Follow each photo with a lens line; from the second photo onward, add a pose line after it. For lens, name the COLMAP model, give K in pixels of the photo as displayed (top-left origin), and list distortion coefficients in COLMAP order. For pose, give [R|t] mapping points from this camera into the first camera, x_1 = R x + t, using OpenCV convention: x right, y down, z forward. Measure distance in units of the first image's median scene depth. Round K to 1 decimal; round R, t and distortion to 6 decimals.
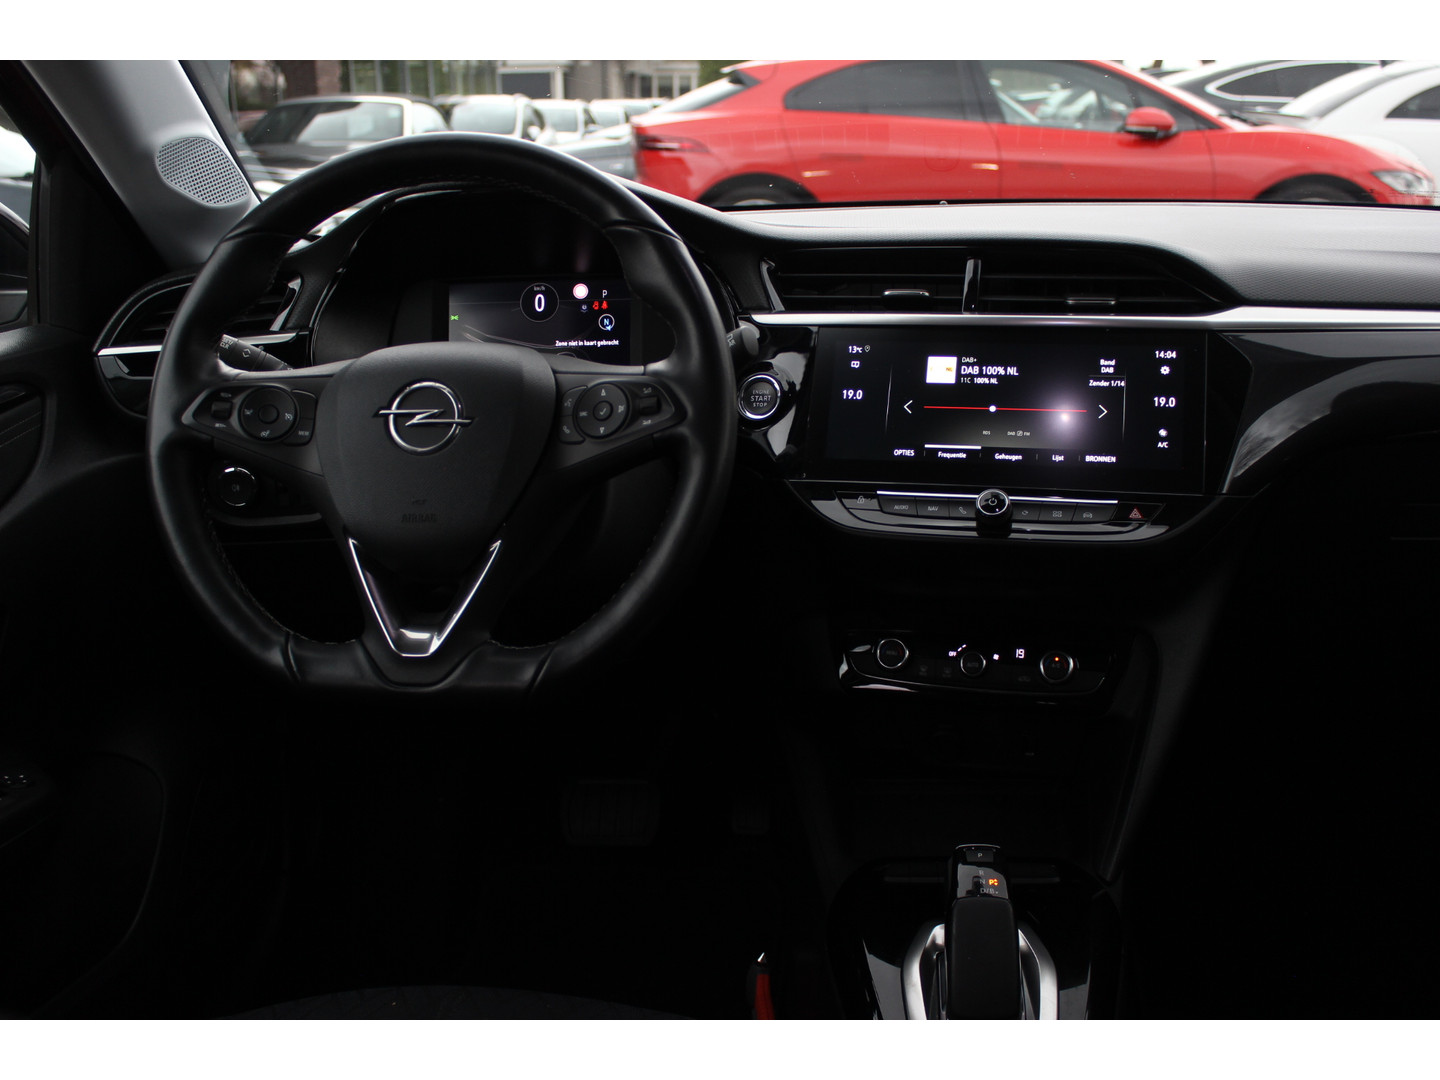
lens RADIAL K [[928.6, 0, 722.6], [0, 928.6, 536.2], [0, 0, 1]] dist [-0.034489, 0.010138]
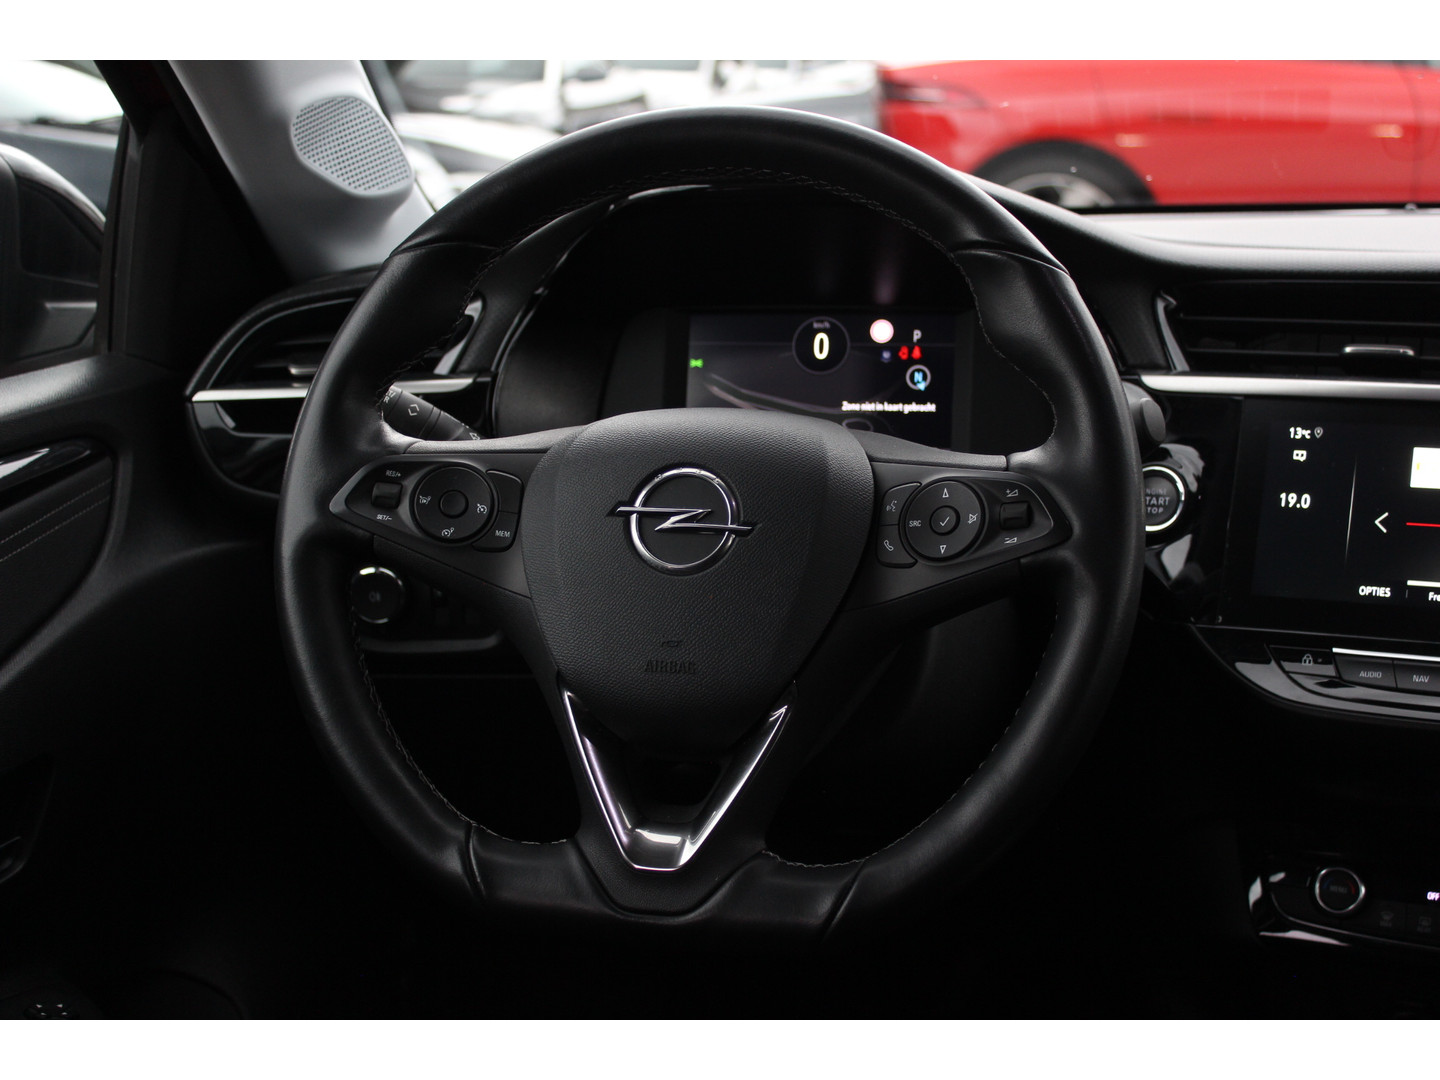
lens RADIAL K [[1290.2, 0, 719.1], [0, 1290.2, 540.6], [0, 0, 1]] dist [-0.002887, 0.018730]
pose [[0.997042, 0.039740, -0.065783, -0.227133], [-0.041823, 0.998657, -0.030588, -0.083058], [0.064479, 0.033248, 0.997365, 0.045444]]
